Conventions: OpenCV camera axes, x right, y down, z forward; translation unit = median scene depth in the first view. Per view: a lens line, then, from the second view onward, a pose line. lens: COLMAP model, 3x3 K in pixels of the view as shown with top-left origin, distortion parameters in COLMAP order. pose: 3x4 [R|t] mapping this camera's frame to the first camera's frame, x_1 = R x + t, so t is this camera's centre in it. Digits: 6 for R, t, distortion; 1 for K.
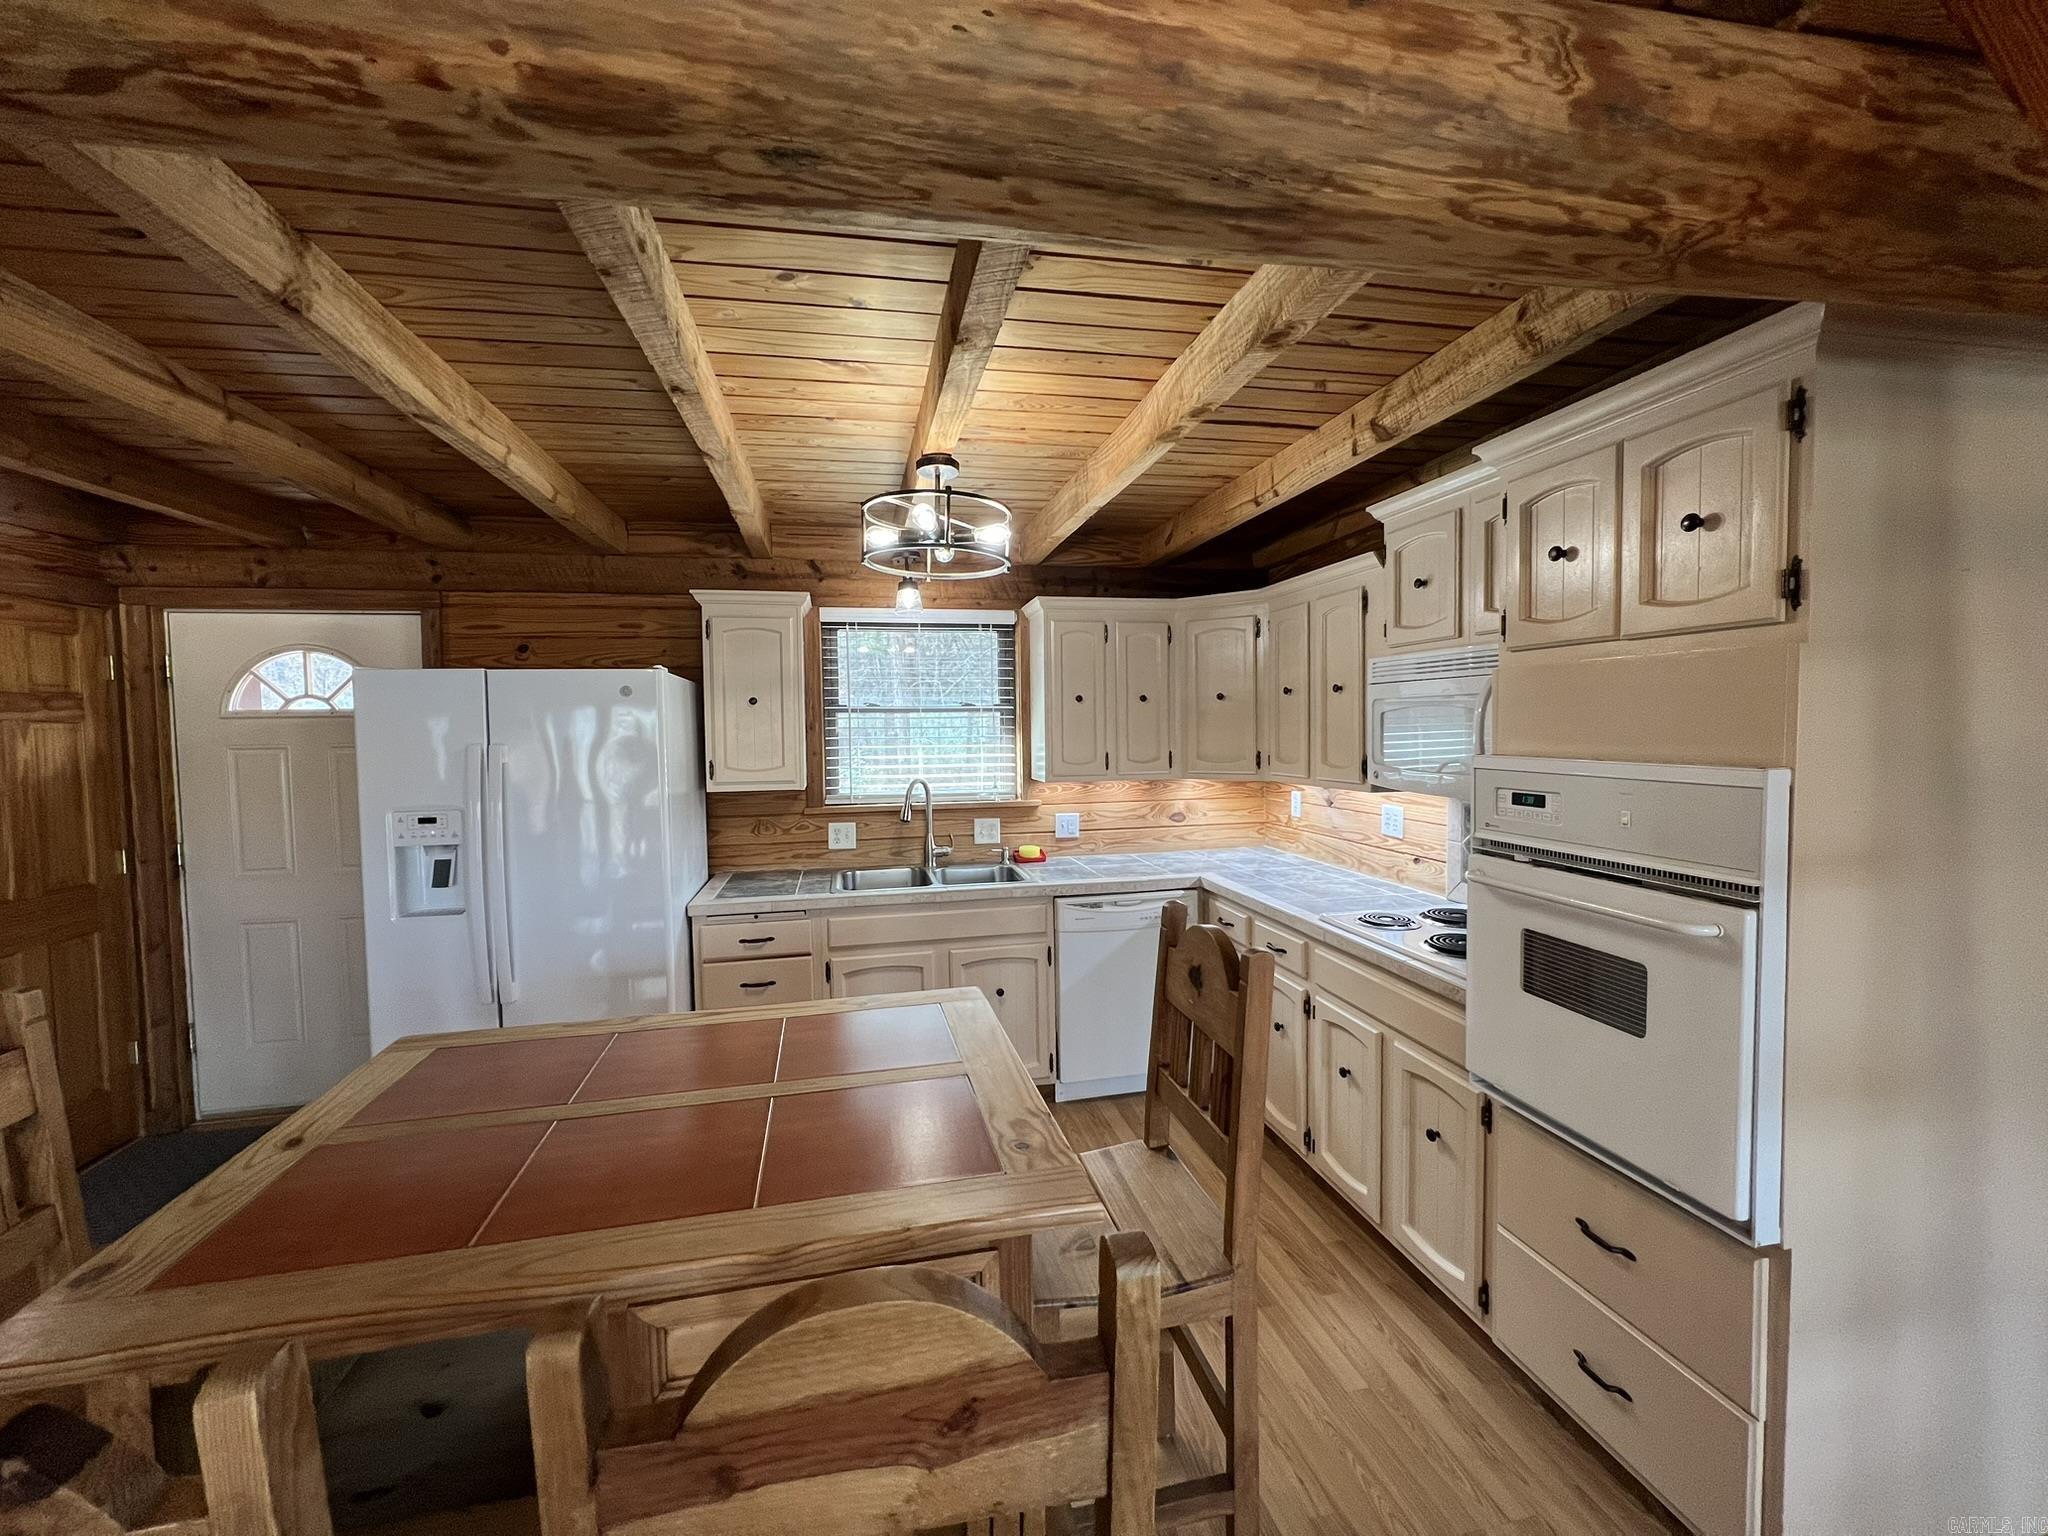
lens RADIAL K [[819.6, 0, 1015.9], [0, 819.6, 762.5], [0, 0, 1]] dist [-0.000865, 0.000110]
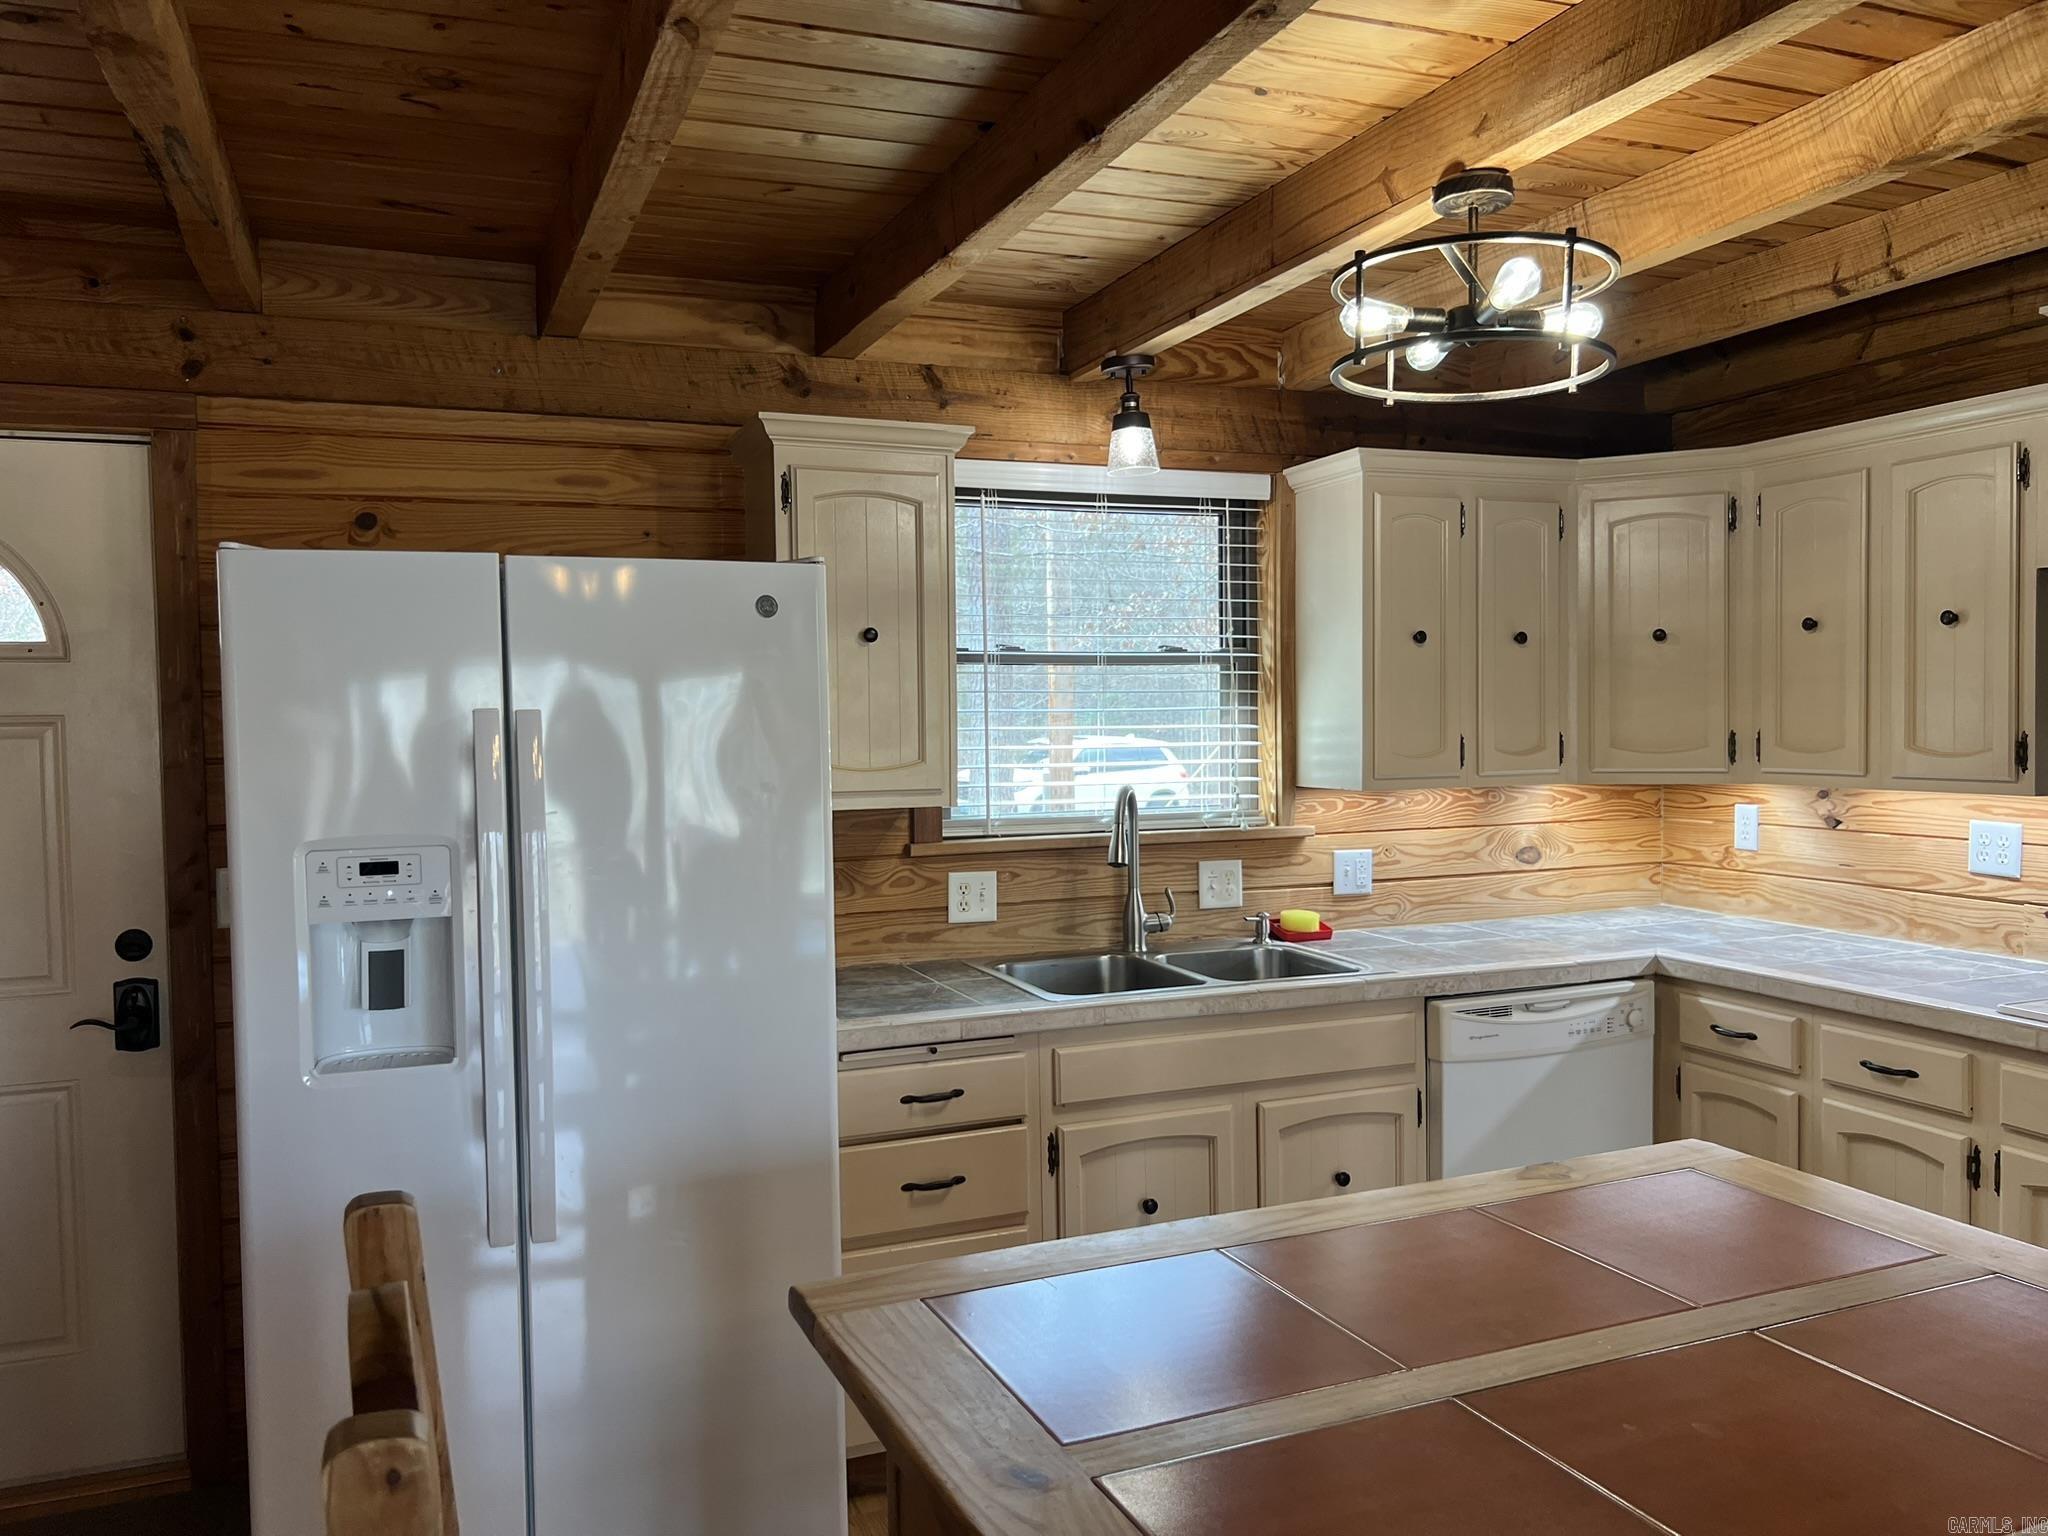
lens RADIAL K [[1544.3, 0, 1015.8], [0, 1544.3, 763.9], [0, 0, 1]] dist [0.034718, -0.028139]
pose [[0.983988, -0.005002, 0.178162, -0.376195], [0.007348, 0.999895, -0.012513, 0.017986], [-0.178081, 0.013622, 0.983922, 0.030465]]
